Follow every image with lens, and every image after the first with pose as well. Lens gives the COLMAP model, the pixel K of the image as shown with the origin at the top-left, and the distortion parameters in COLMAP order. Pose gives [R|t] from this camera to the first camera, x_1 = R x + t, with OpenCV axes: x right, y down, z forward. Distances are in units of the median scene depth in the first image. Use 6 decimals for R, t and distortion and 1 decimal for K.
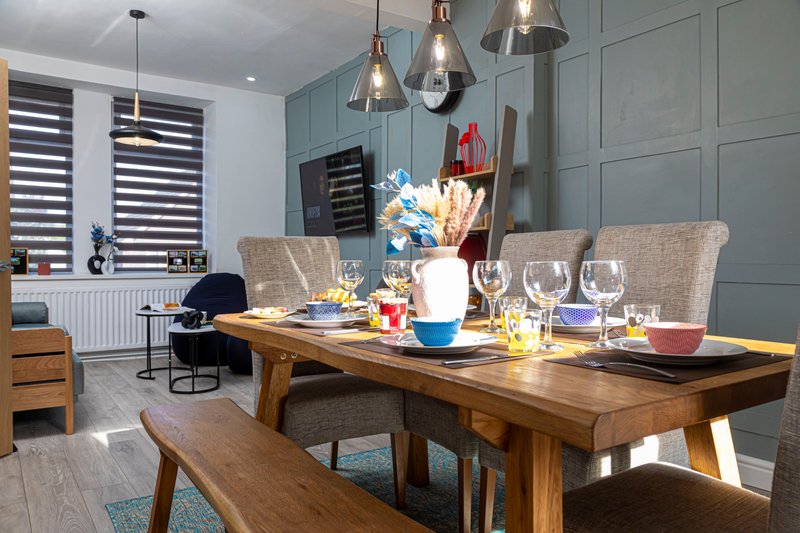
lens RADIAL K [[587.7, 0, 395.5], [0, 587.7, 263.5], [0, 0, 1]] dist [0.005323, 0.018817]
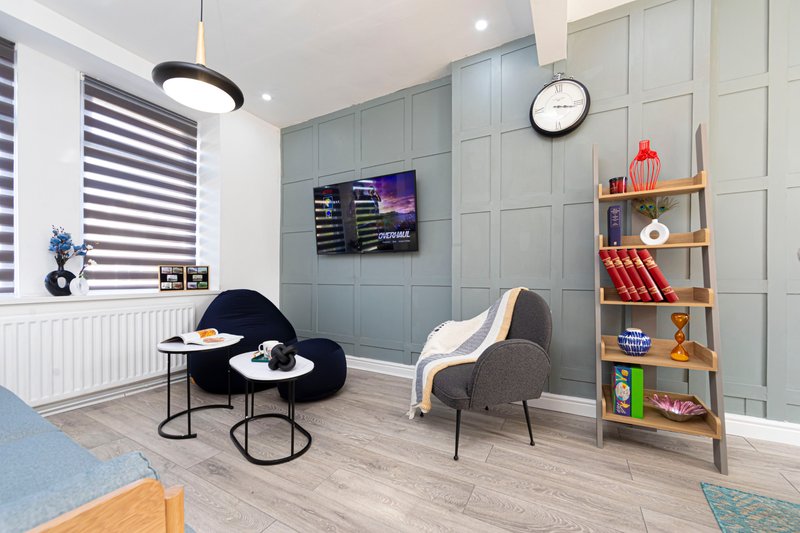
lens RADIAL K [[318.3, 0, 414.6], [0, 318.3, 278.1], [0, 0, 1]] dist [-0.001457, -0.000030]
pose [[0.888982, -0.002010, 0.457938, -0.285197], [0.002082, 0.999998, 0.000349, -0.002913], [-0.457937, 0.000643, 0.888984, 0.422214]]
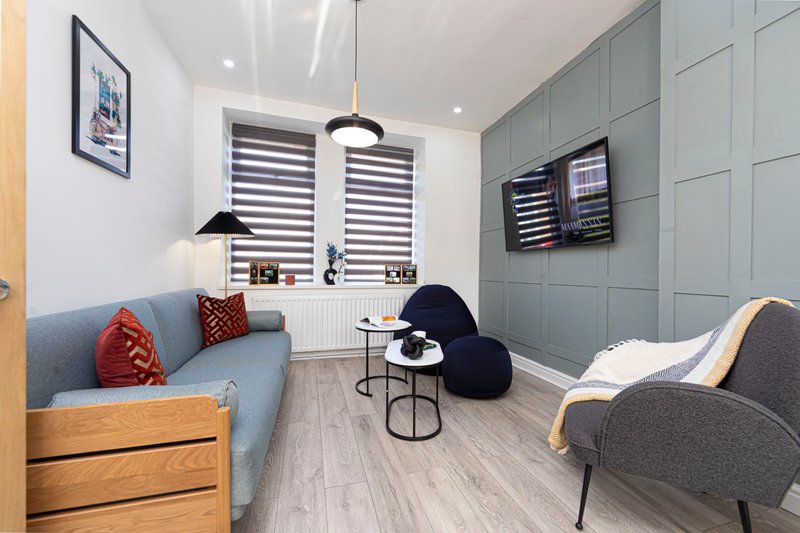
lens RADIAL K [[318.3, 0, 397.1], [0, 318.3, 272.2], [0, 0, 1]] dist [-0.001457, -0.000030]
pose [[0.945752, 0.008423, -0.324782, -0.164954], [-0.010553, 0.999933, -0.004796, -0.004840], [0.324719, 0.007963, 0.945777, 0.423090]]
